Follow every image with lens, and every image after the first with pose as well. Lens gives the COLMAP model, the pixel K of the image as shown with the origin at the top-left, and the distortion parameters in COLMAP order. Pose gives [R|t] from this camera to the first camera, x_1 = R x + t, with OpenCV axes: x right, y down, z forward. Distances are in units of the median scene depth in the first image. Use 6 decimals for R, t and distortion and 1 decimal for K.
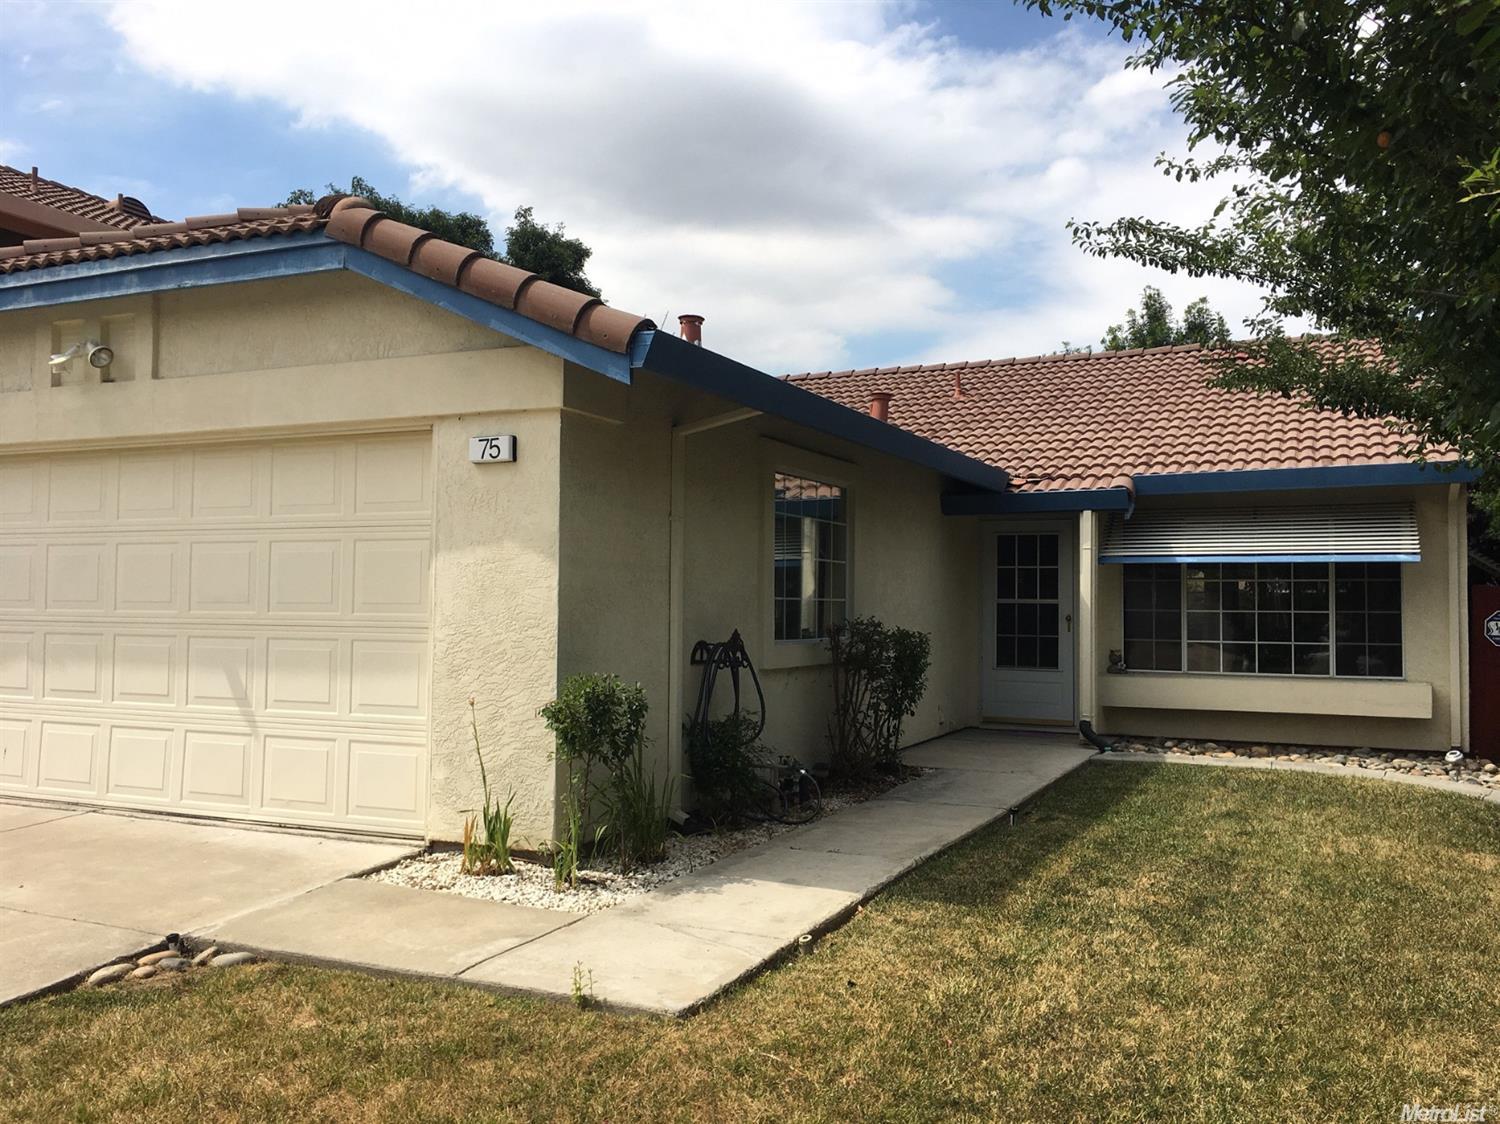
lens RADIAL K [[1260.5, 0, 747.1], [0, 1260.5, 557.6], [0, 0, 1]] dist [0.049516, -0.008216]
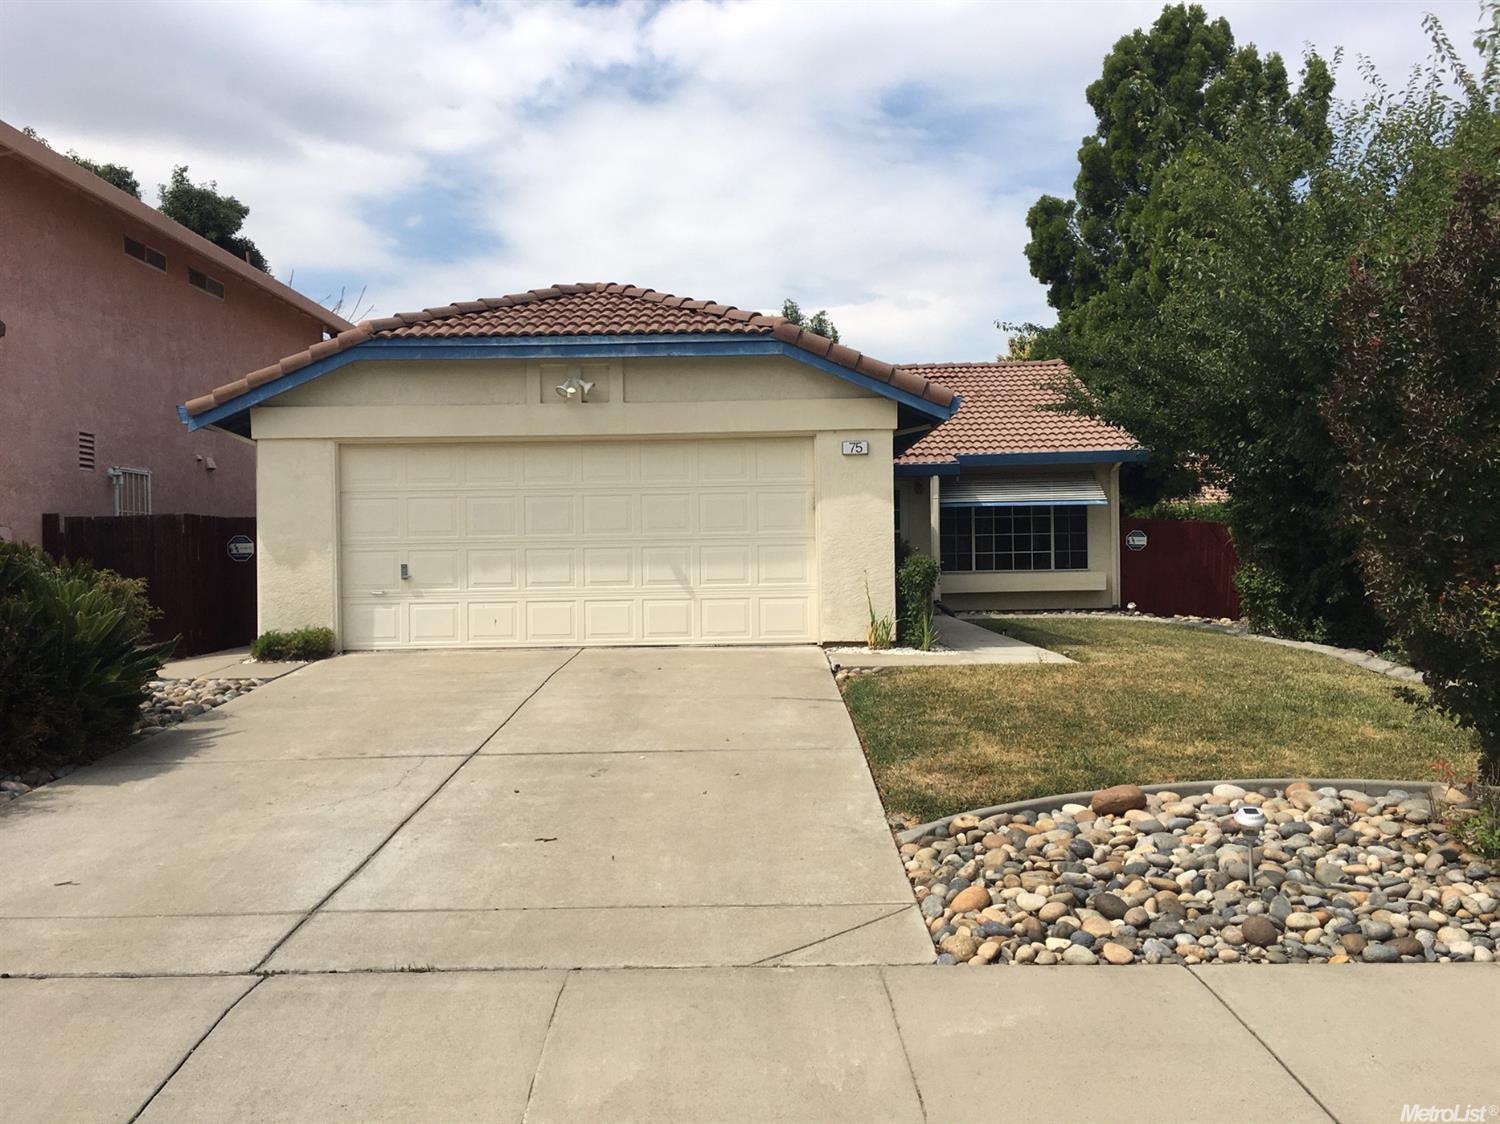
lens RADIAL K [[1260.5, 0, 751.7], [0, 1260.5, 564.5], [0, 0, 1]] dist [0.049516, -0.008216]
pose [[0.910974, -0.024736, 0.411722, -0.987393], [0.007741, 0.999050, 0.042895, 0.010797], [-0.412392, -0.035889, 0.910299, -0.647748]]
